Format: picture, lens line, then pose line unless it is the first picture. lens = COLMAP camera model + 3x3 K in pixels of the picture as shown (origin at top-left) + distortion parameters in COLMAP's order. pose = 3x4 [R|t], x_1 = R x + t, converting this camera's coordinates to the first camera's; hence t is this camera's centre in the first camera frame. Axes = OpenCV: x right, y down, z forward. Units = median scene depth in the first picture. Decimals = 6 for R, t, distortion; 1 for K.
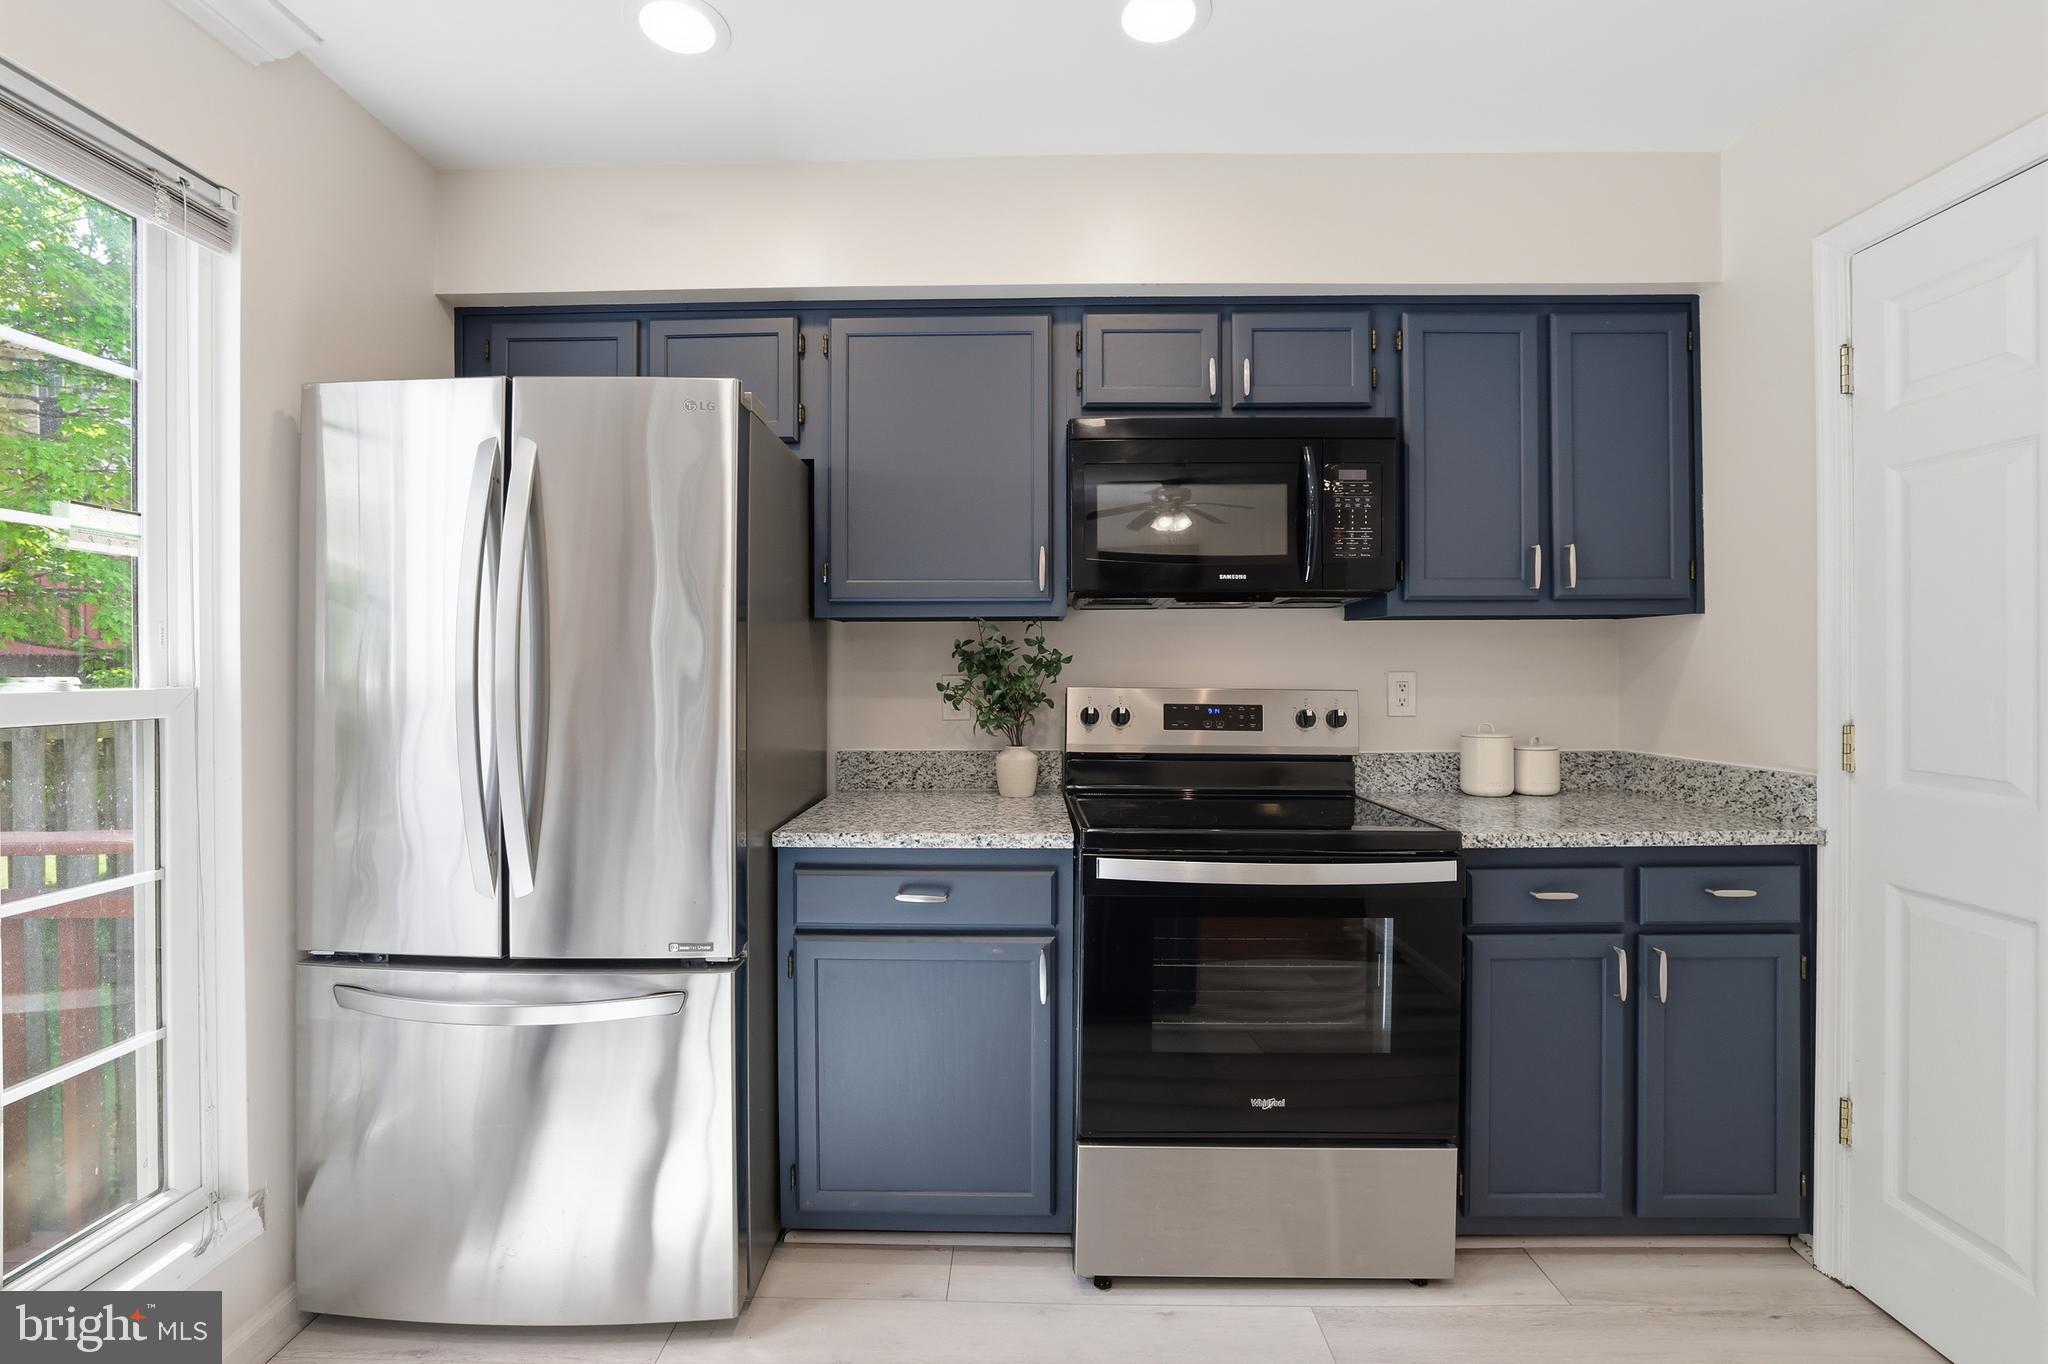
lens RADIAL K [[931.0, 0, 992.6], [0, 931.0, 675.5], [0, 0, 1]] dist [-0.032677, -0.000062]
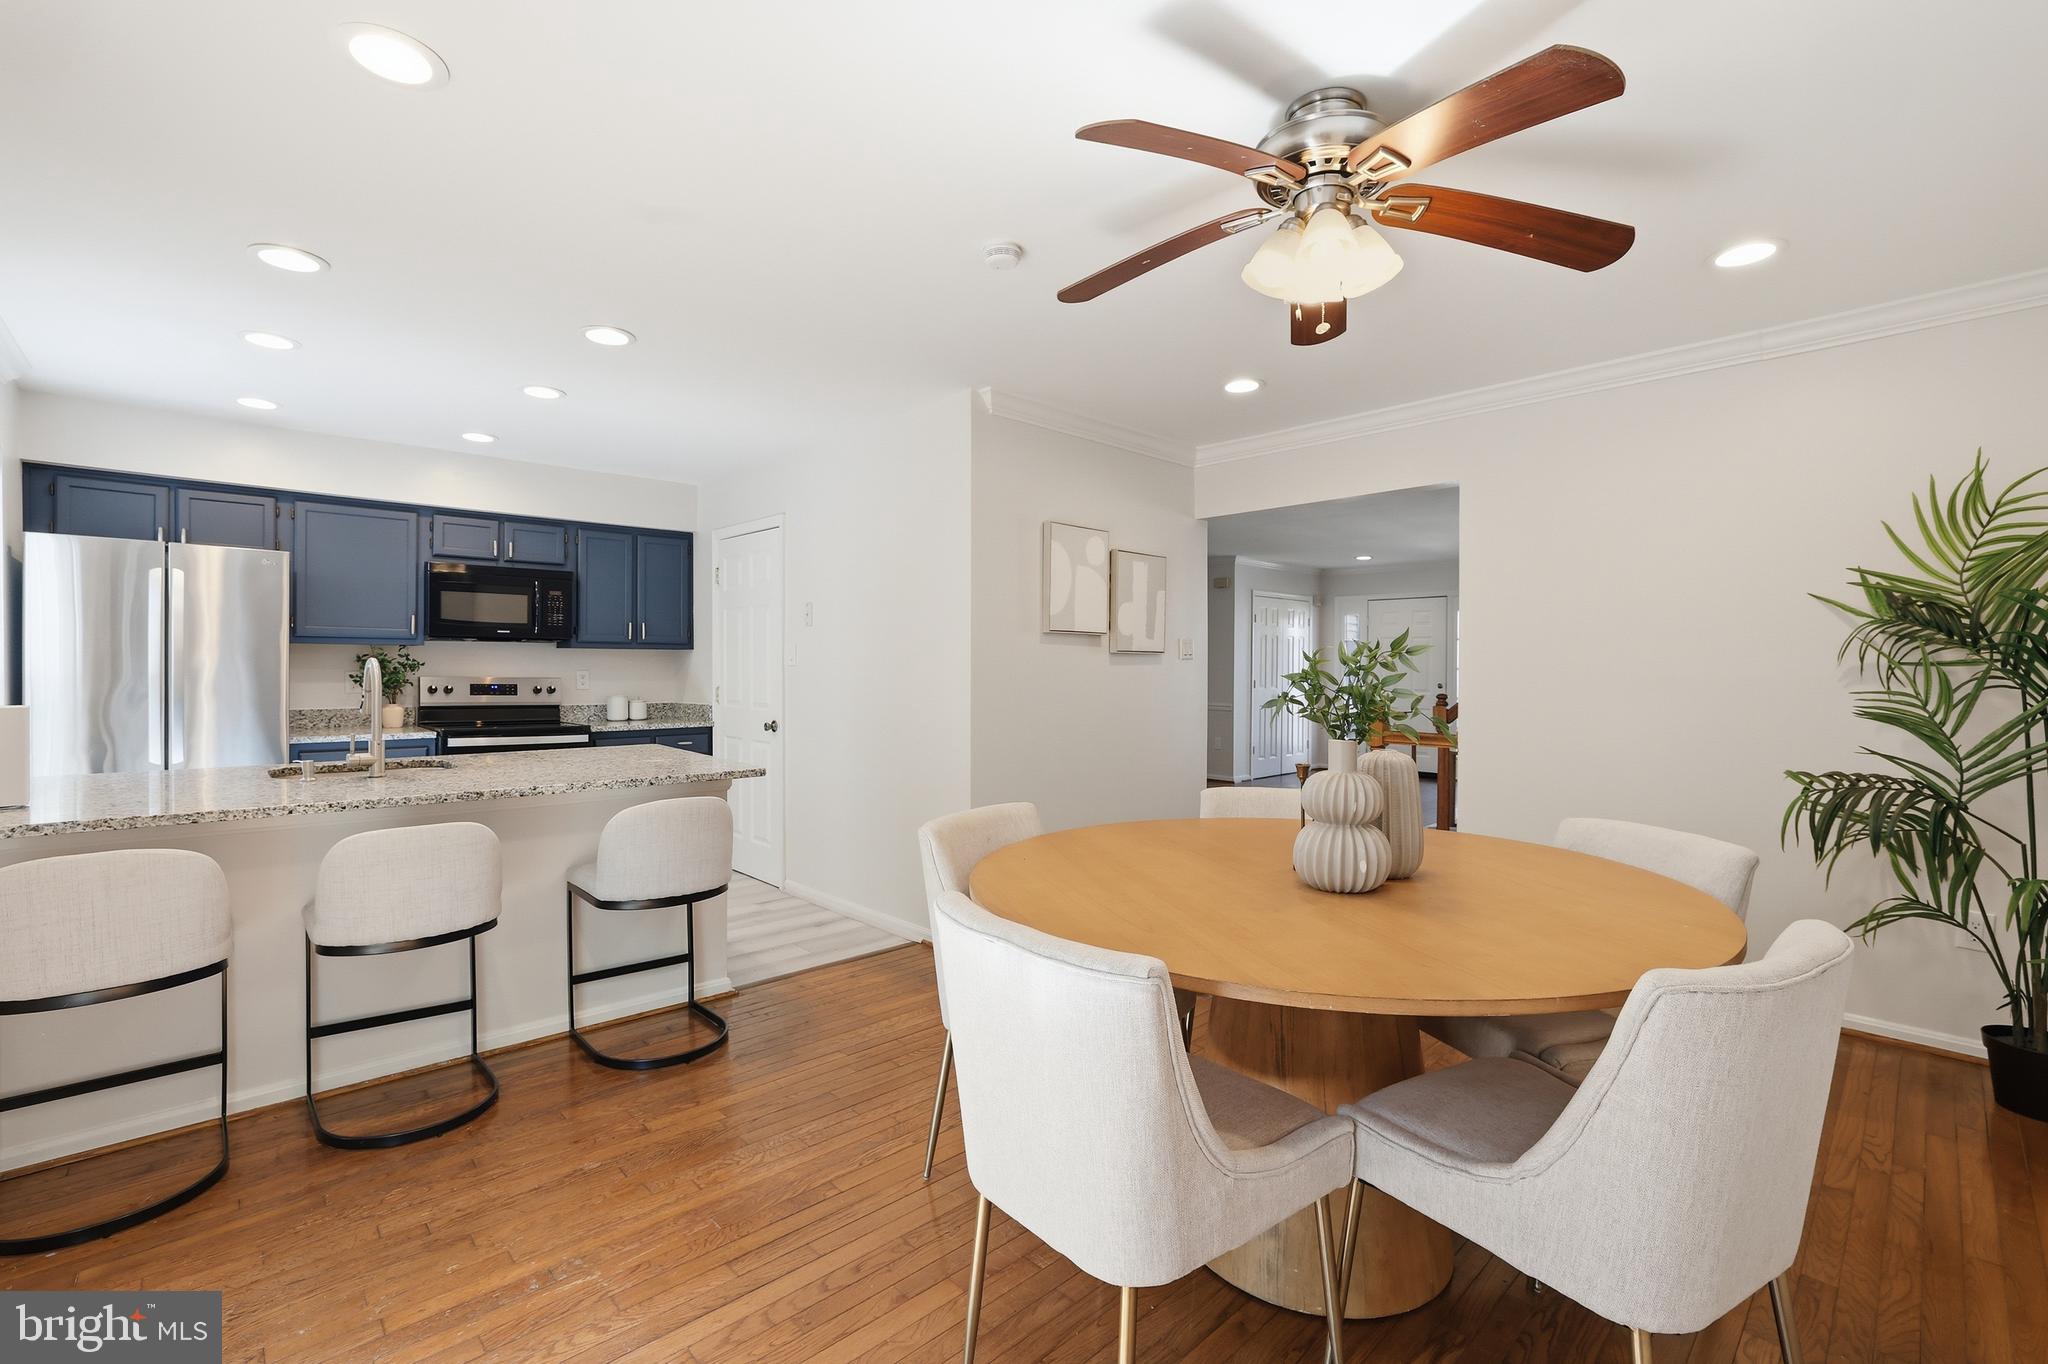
lens RADIAL K [[923.7, 0, 1006.3], [0, 923.7, 668.3], [0, 0, 1]] dist [-0.018717, 0.012195]
pose [[0.726227, 0.006271, 0.687426, -0.438392], [-0.000709, 0.999965, -0.008373, 0.011096], [-0.687454, 0.005593, 0.726206, -1.644716]]
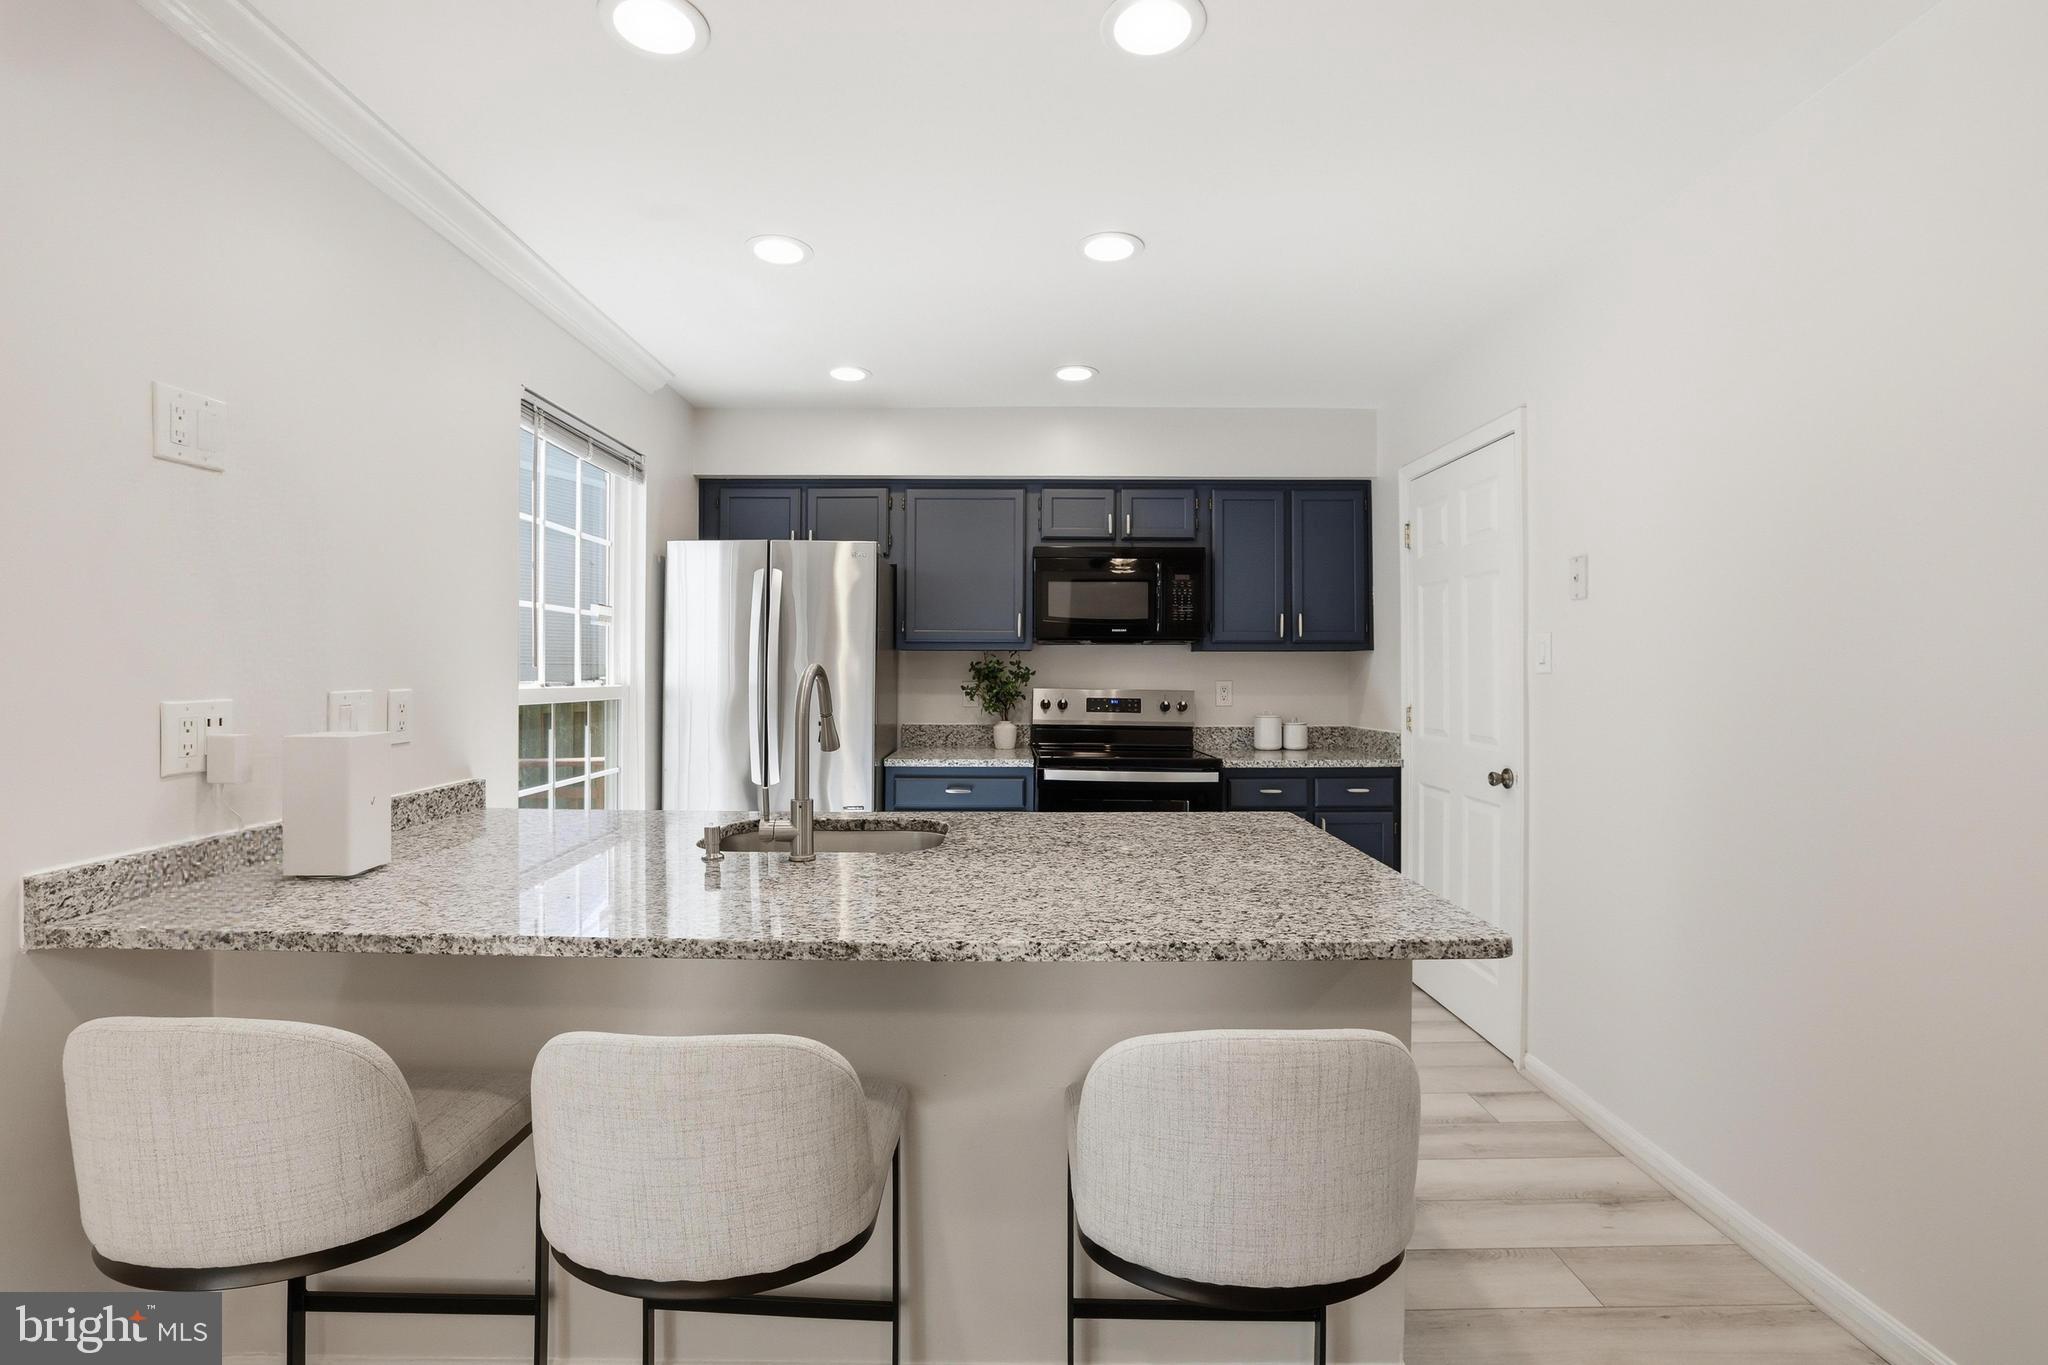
lens RADIAL K [[931.0, 0, 992.6], [0, 931.0, 676.0], [0, 0, 1]] dist [-0.032677, -0.000062]
pose [[0.999829, 0.004922, 0.017829, -0.033677], [-0.004805, 0.999967, -0.006598, 0.000863], [-0.017861, 0.006511, 0.999819, -0.874306]]
